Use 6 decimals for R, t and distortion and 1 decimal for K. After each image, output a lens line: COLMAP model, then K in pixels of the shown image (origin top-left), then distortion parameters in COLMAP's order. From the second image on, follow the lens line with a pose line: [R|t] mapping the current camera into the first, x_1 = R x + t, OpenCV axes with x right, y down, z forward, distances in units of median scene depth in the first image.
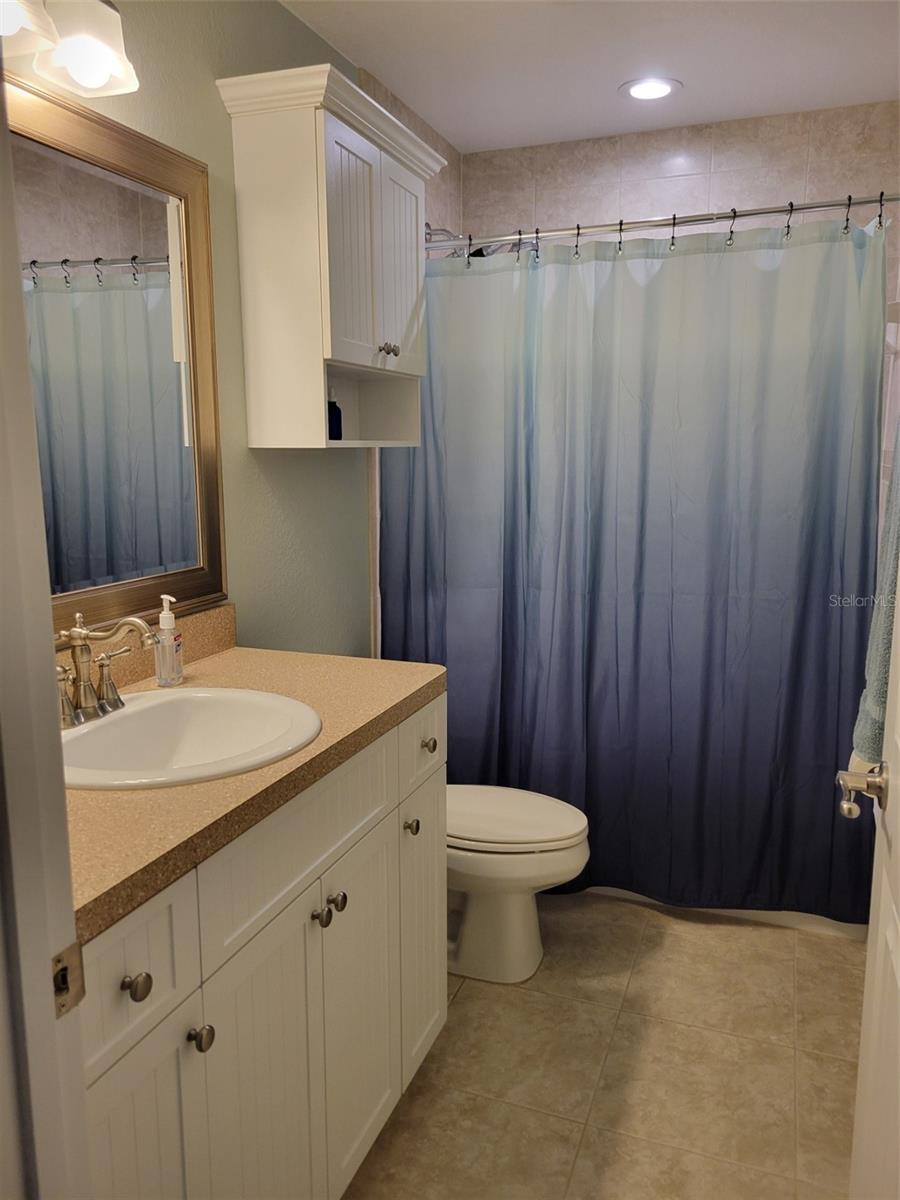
lens RADIAL K [[902.7, 0, 450.0], [0, 902.7, 600.0], [0, 0, 1]] dist [0.054004, -0.024303]
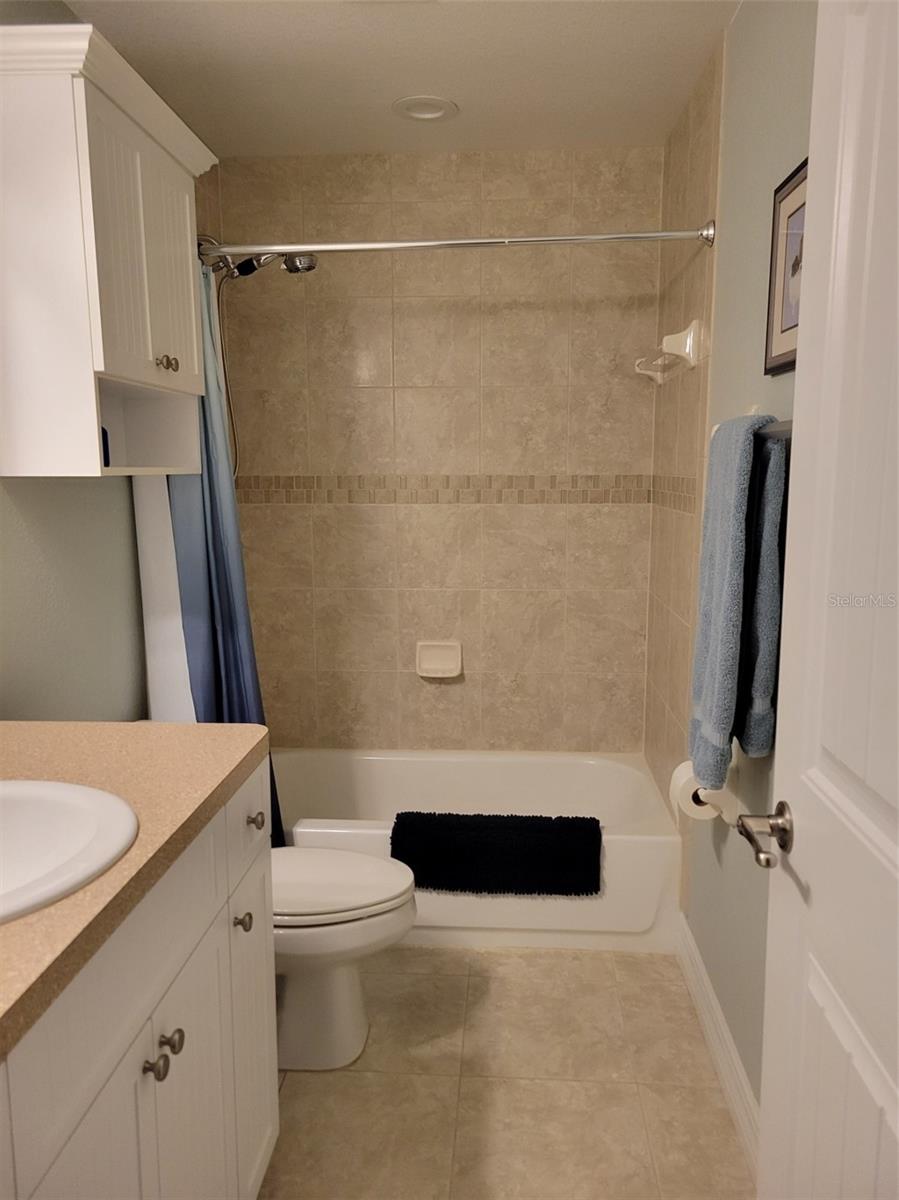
lens RADIAL K [[902.7, 0, 449.5], [0, 902.7, 600.0], [0, 0, 1]] dist [0.054004, -0.024303]
pose [[0.958708, -0.044492, 0.280890, -0.073915], [0.051368, 0.998532, -0.017160, -0.023391], [-0.279715, 0.030880, 0.959586, 0.105412]]
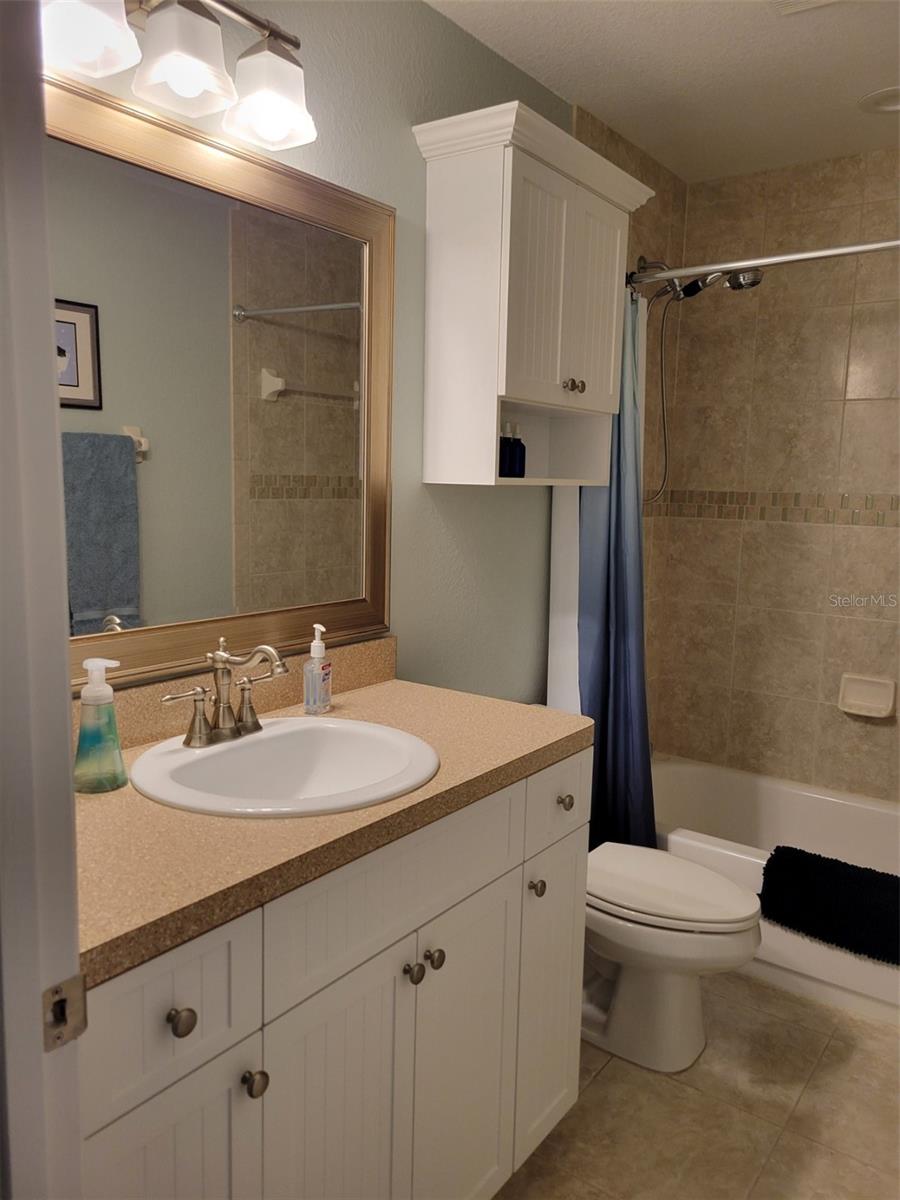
lens RADIAL K [[899.0, 0, 459.0], [0, 899.0, 604.3], [0, 0, 1]] dist [0.054800, -0.026183]
pose [[0.964810, 0.061452, -0.255666, 0.090288], [-0.069707, 0.997294, -0.023342, -0.014171], [0.253540, 0.040342, 0.966483, 0.052201]]
